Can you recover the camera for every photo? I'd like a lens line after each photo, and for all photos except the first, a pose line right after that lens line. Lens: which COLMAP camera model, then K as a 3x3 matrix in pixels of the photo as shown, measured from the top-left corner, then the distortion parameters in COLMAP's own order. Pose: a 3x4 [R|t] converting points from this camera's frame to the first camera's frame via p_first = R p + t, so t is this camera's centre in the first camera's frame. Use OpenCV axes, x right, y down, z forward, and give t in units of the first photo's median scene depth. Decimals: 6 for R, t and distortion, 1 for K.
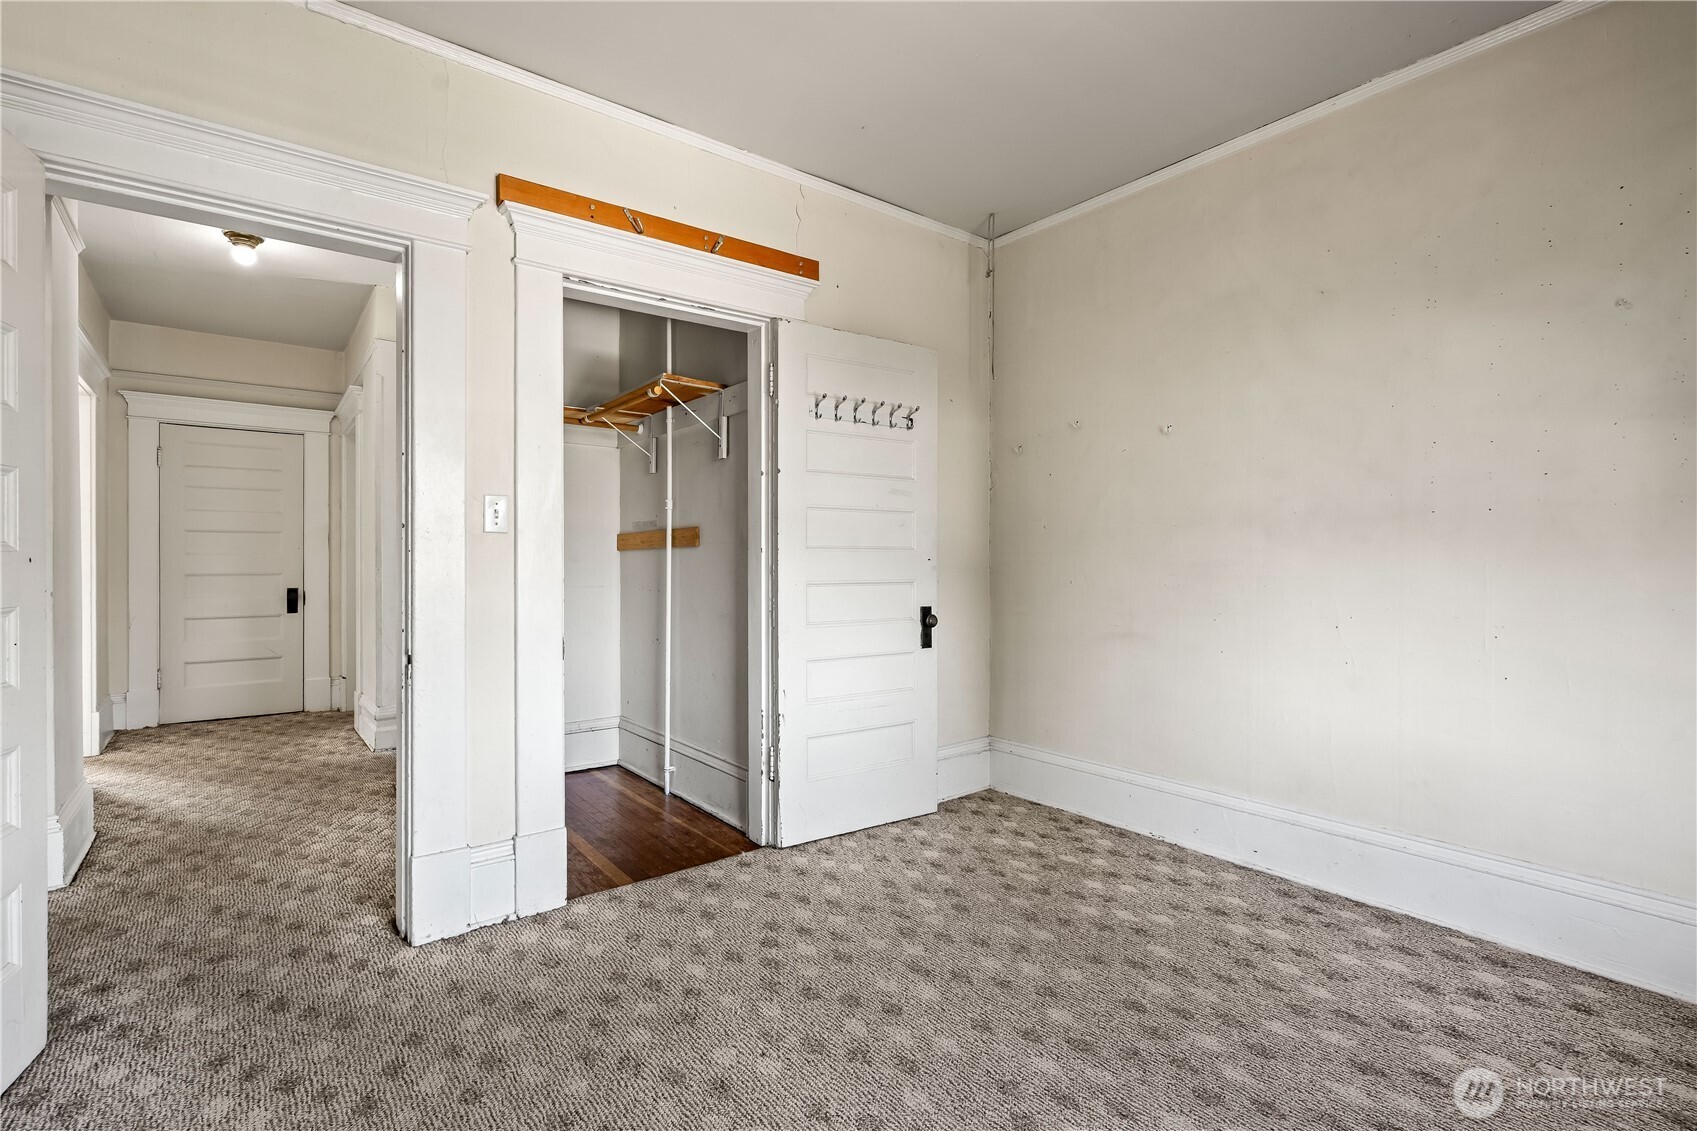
lens RADIAL K [[790.2, 0, 864.0], [0, 790.2, 557.1], [0, 0, 1]] dist [0.001669, -0.000007]
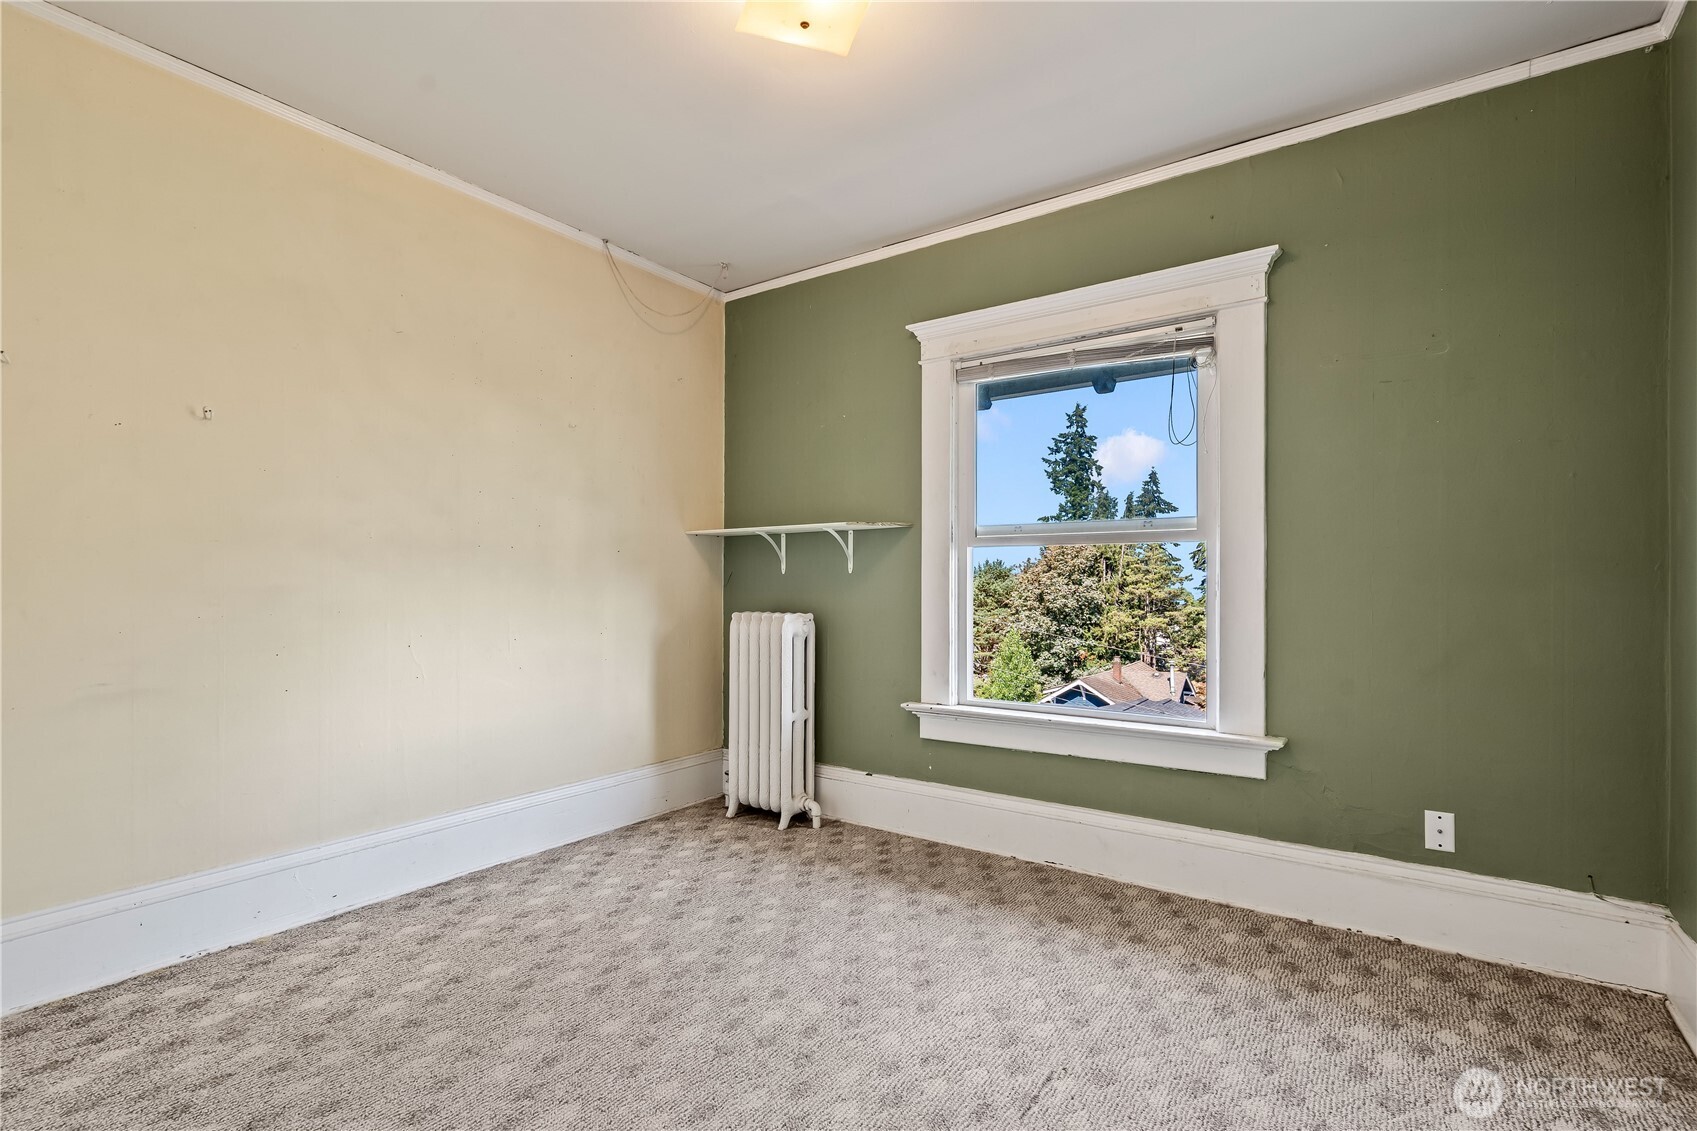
lens RADIAL K [[779.3, 0, 849.6], [0, 779.3, 569.3], [0, 0, 1]] dist [-0.002623, 0.000449]
pose [[-0.270071, 0.010528, 0.962783, -0.655089], [-0.006599, 0.999896, -0.012785, -0.008477], [-0.962818, -0.009806, -0.269974, 0.775530]]
